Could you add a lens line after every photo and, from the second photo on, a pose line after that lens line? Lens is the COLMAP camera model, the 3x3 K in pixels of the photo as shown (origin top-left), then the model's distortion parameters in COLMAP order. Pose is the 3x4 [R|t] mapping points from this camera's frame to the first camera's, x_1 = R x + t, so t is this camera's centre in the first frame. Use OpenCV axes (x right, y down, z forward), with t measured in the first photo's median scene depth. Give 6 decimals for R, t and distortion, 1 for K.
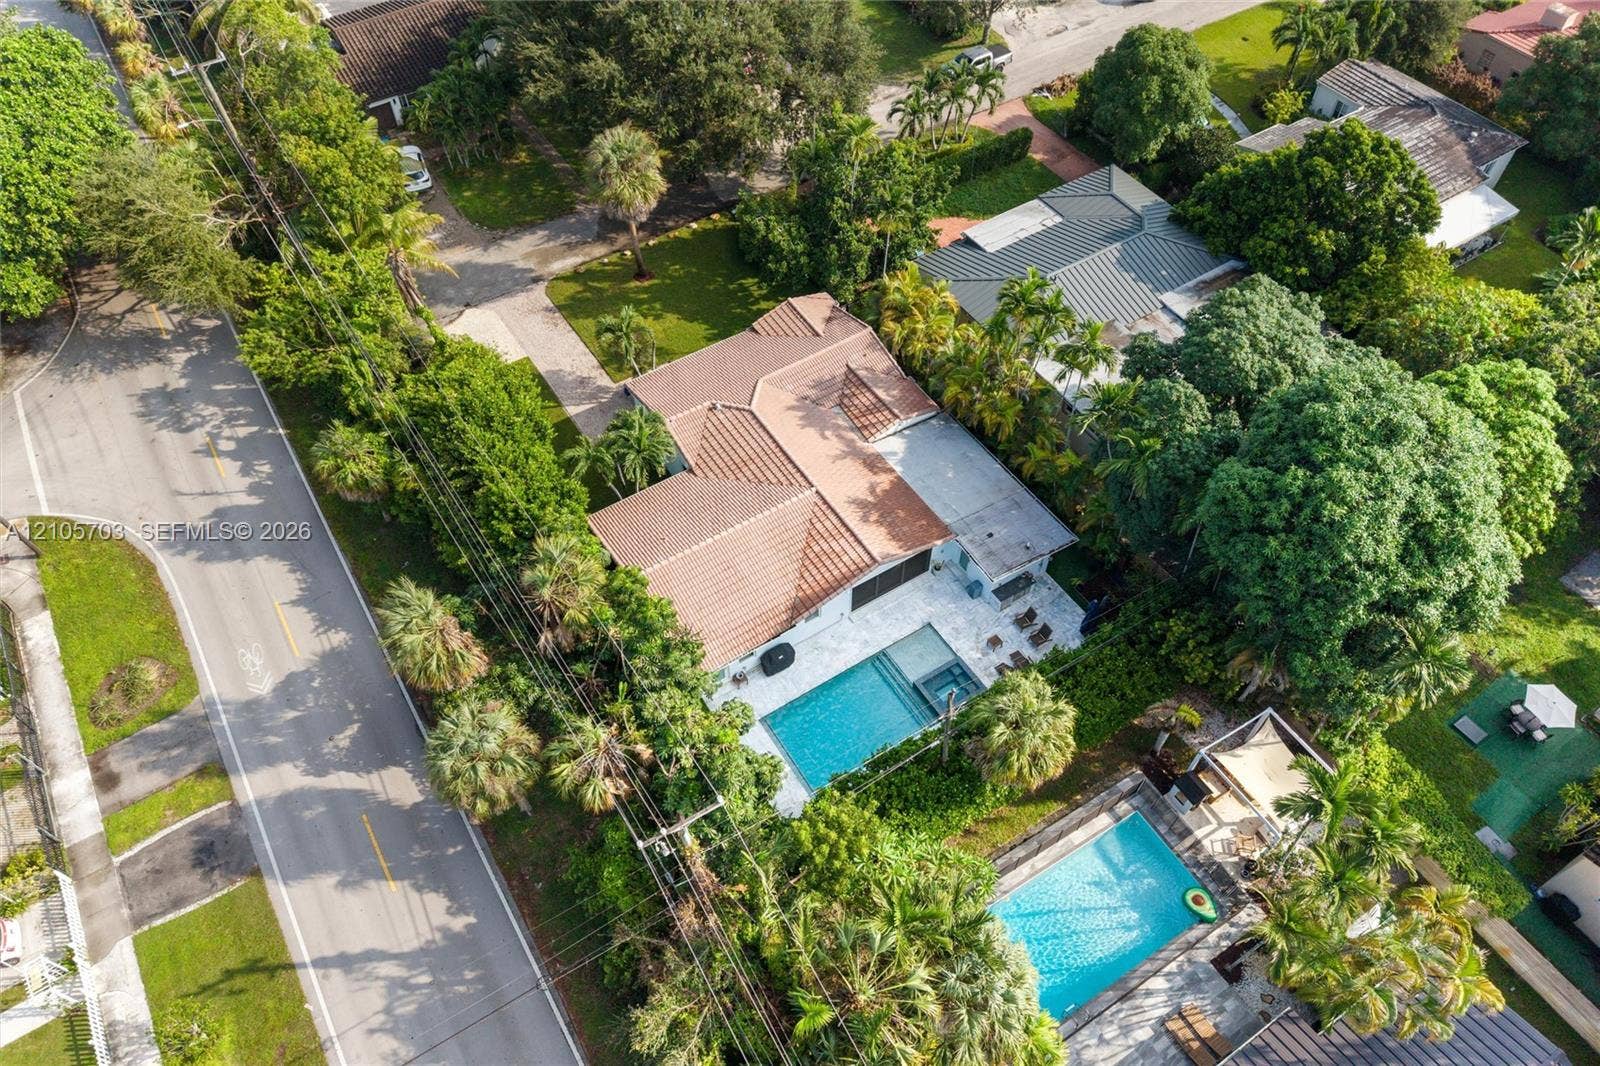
lens RADIAL K [[1065.2, 0, 800.0], [0, 1065.2, 533.0], [0, 0, 1]] dist [0.005288, 0.003379]
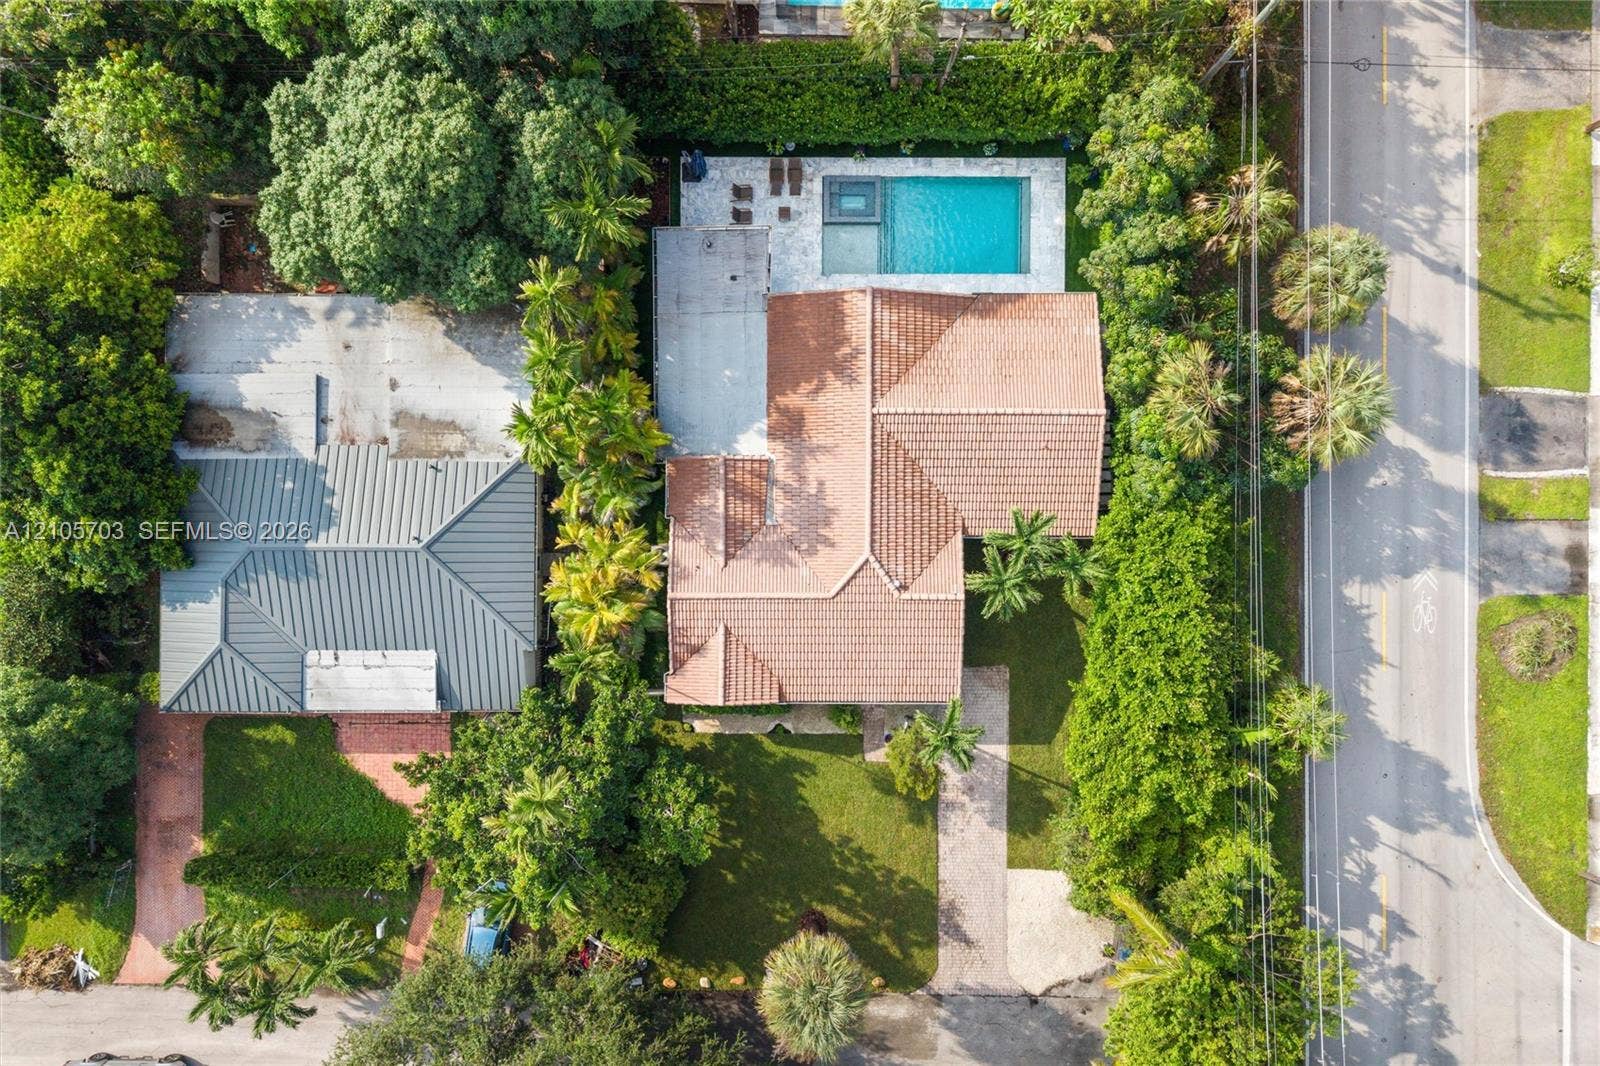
lens RADIAL K [[1086.3, 0, 804.5], [0, 1086.3, 529.4], [0, 0, 1]] dist [0.003651, -0.005802]
pose [[-0.841715, -0.539625, 0.017918, -0.007311], [0.441669, -0.669076, 0.597717, -0.651784], [-0.310555, 0.511021, 0.801507, 0.320894]]
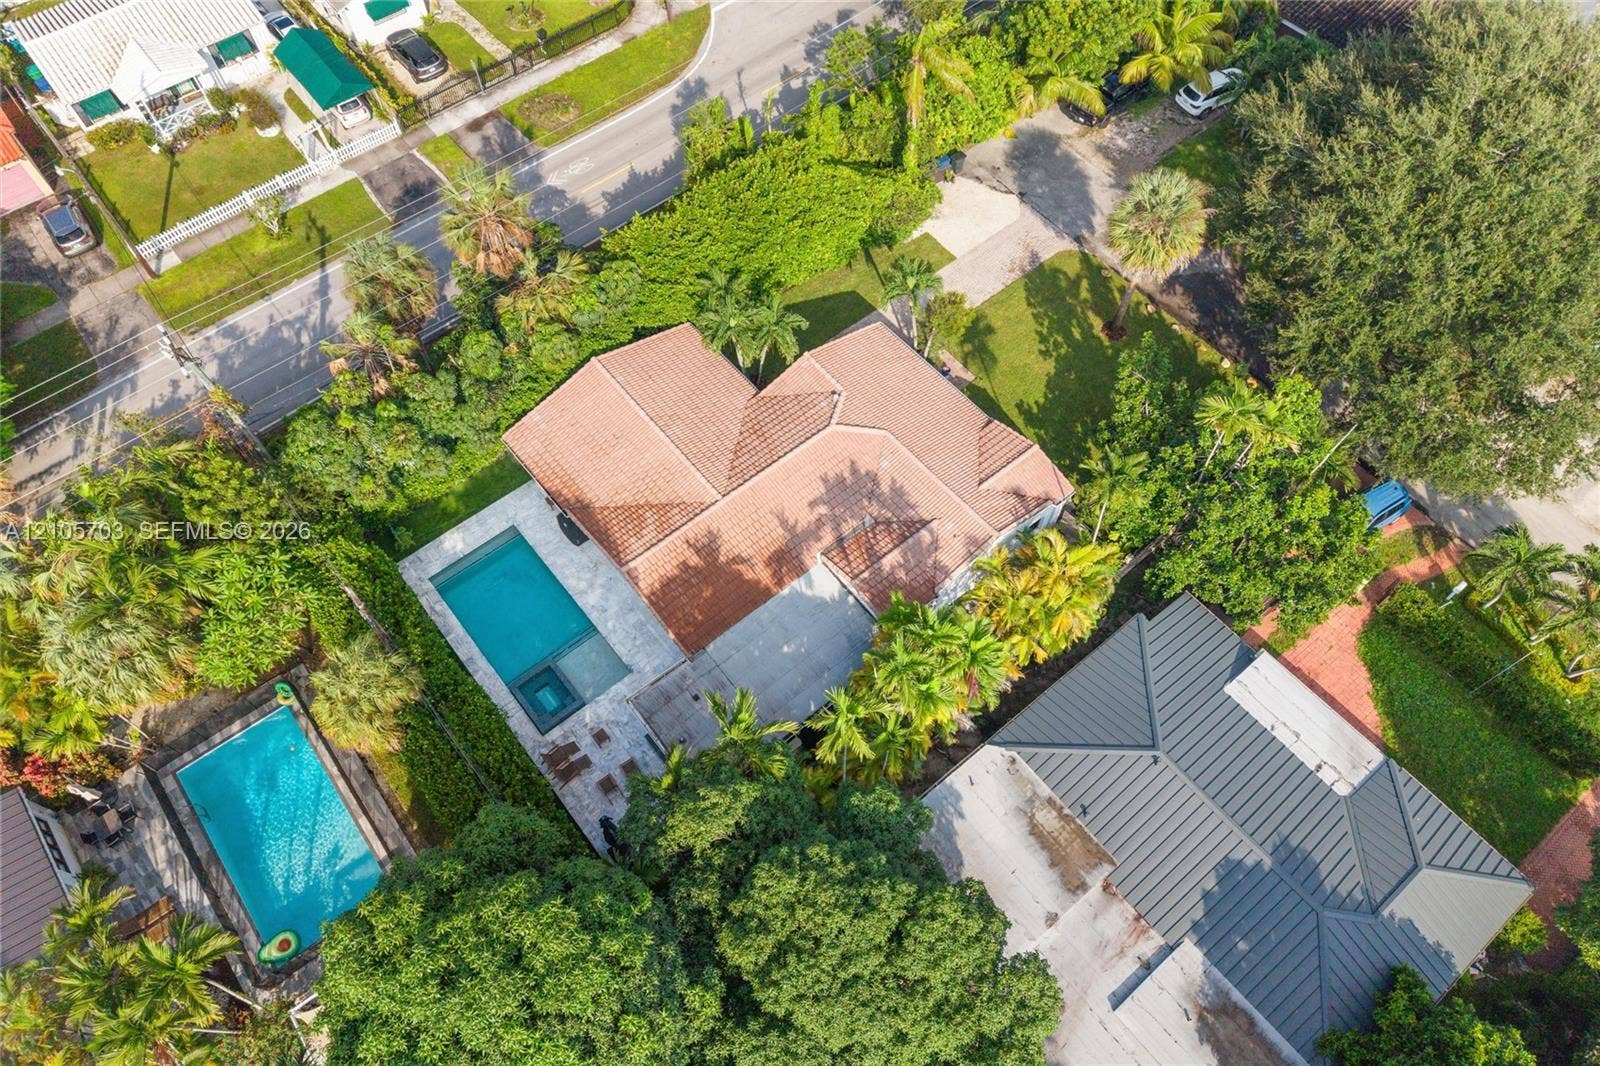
lens RADIAL K [[1086.3, 0, 804.5], [0, 1086.3, 529.4], [0, 0, 1]] dist [0.003651, -0.005802]
pose [[0.121588, 0.860943, -0.493958, 0.475805], [-0.788305, 0.386160, 0.479015, -0.503362], [0.603151, 0.331147, 0.725638, 0.370979]]
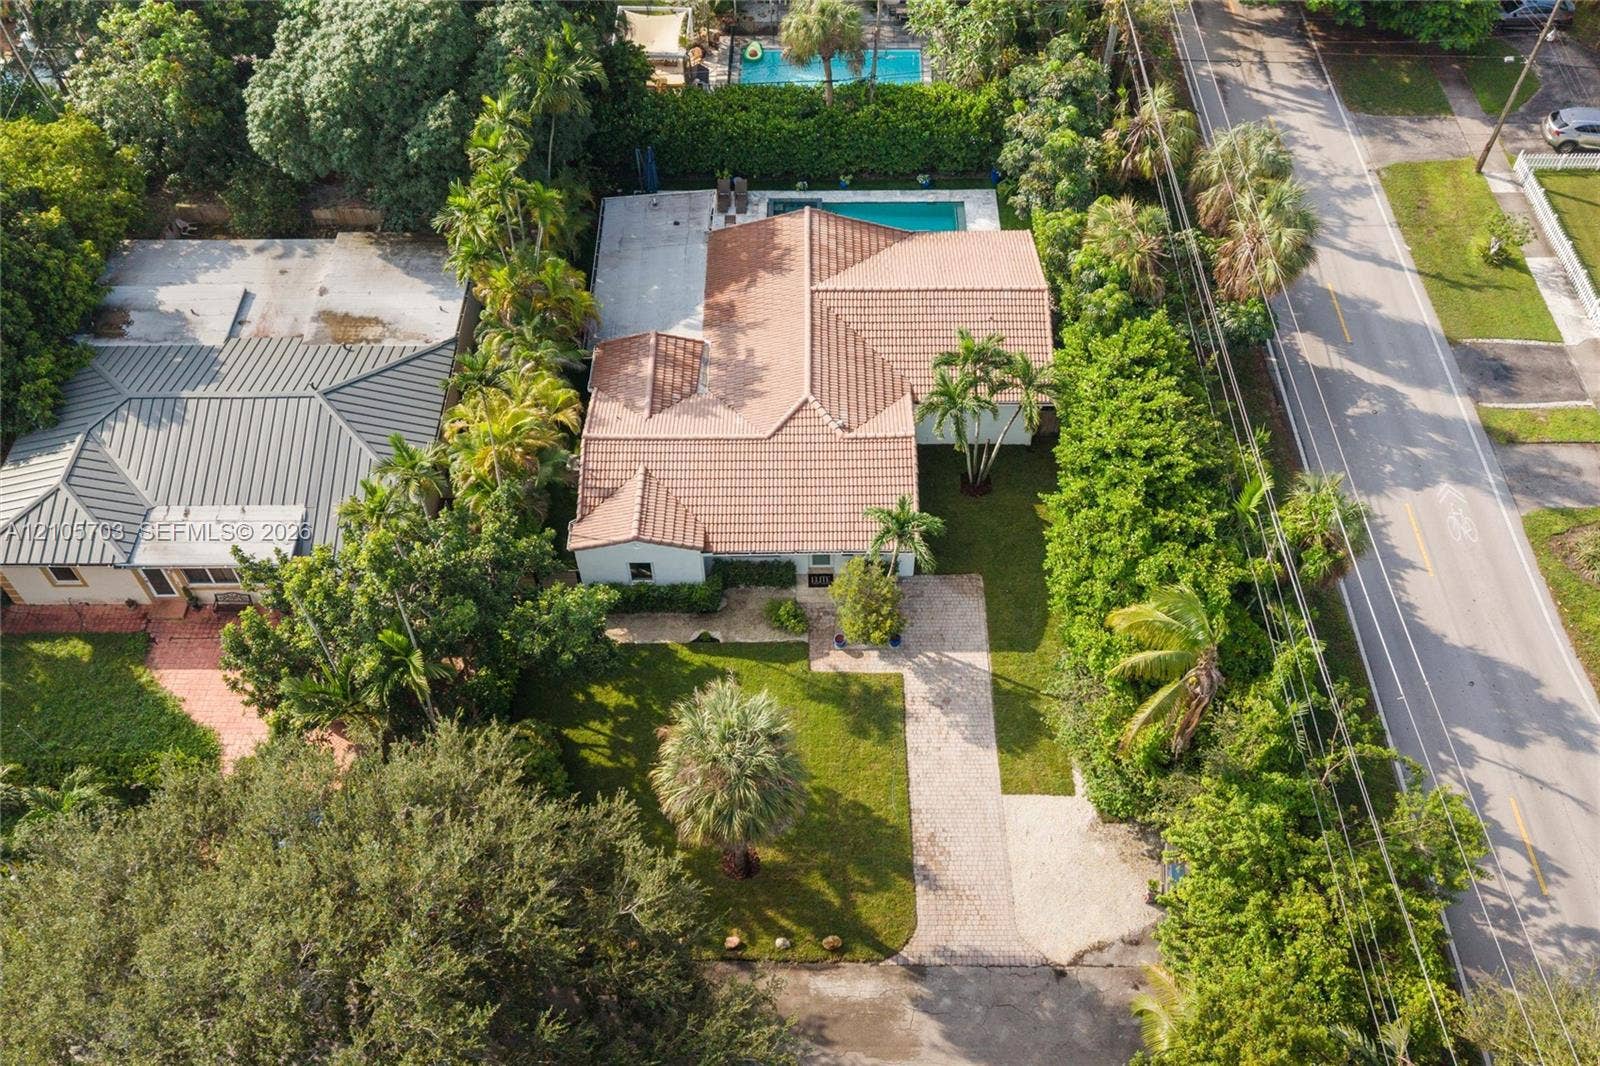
lens RADIAL K [[1367.9, 0, 797.9], [0, 1367.9, 535.6], [0, 0, 1]] dist [0.011048, -0.015741]
pose [[-0.841594, -0.414235, 0.346596, -0.431161], [0.440568, -0.155281, 0.884188, -1.027289], [-0.312442, 0.896826, 0.313182, 0.796972]]
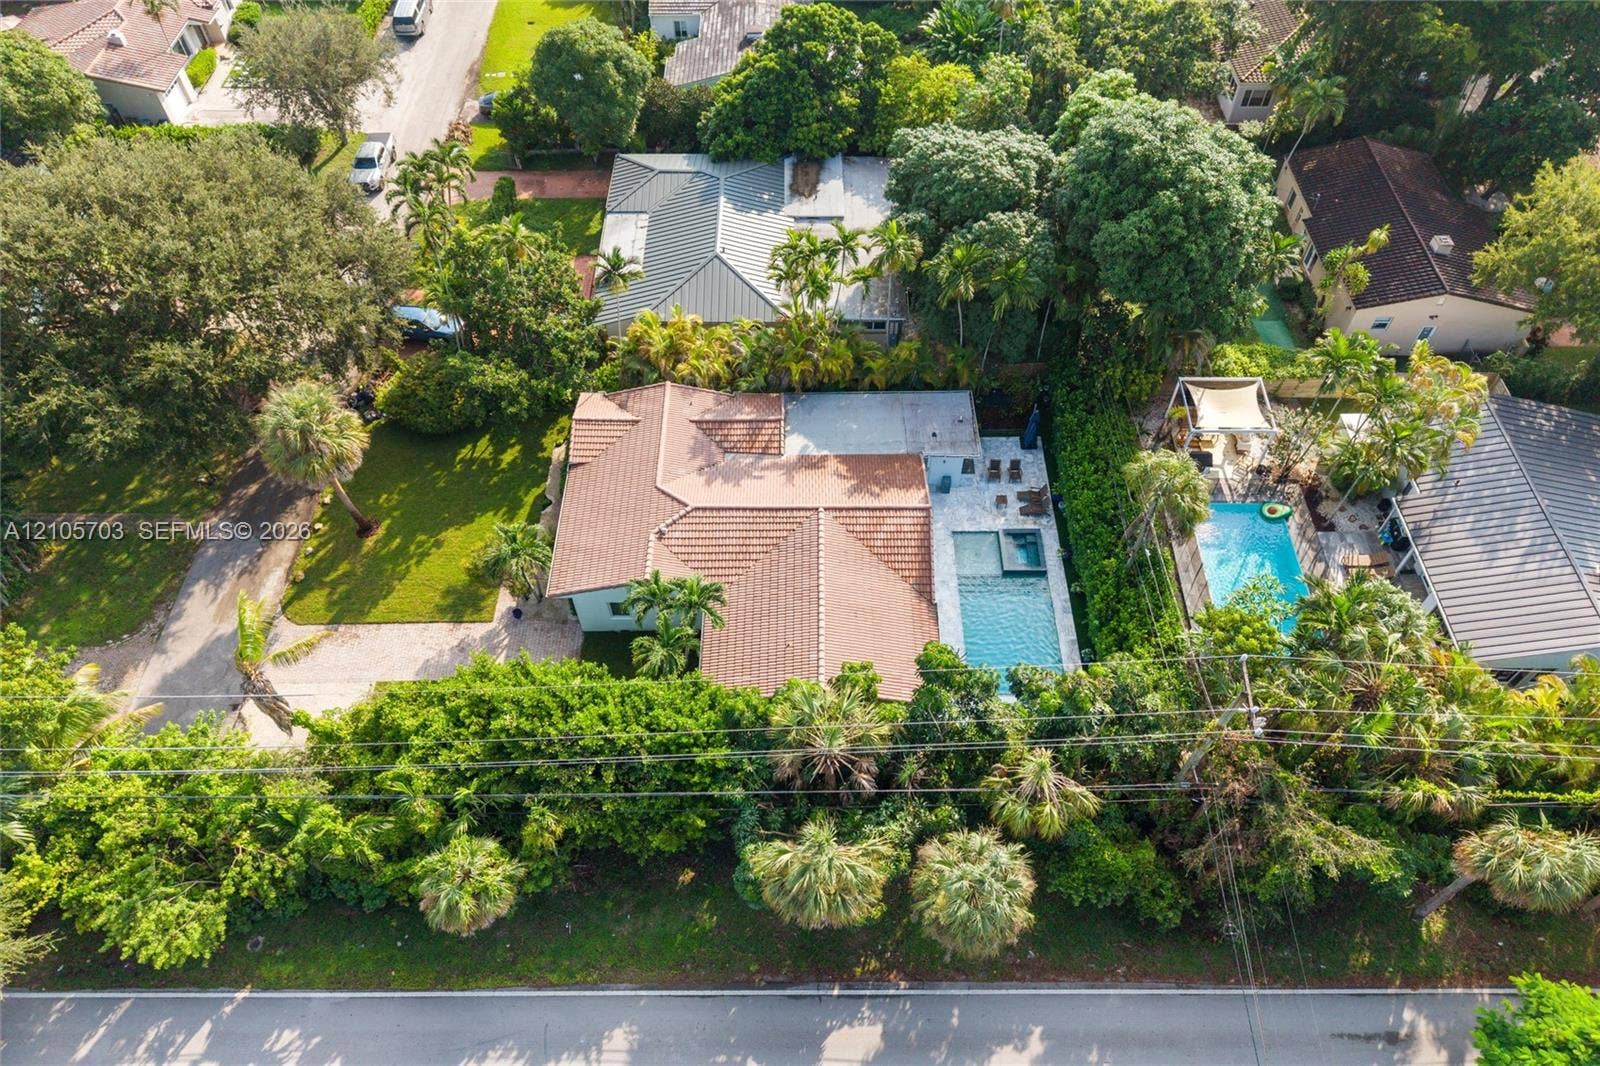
lens RADIAL K [[1069.1, 0, 800.0], [0, 1069.1, 533.0], [0, 0, 1]] dist [0.048411, -0.066808]
pose [[0.538724, -0.662558, 0.520378, -0.511555], [0.672966, 0.710022, 0.207327, -0.236266], [-0.506846, 0.238505, 0.828386, 0.175014]]
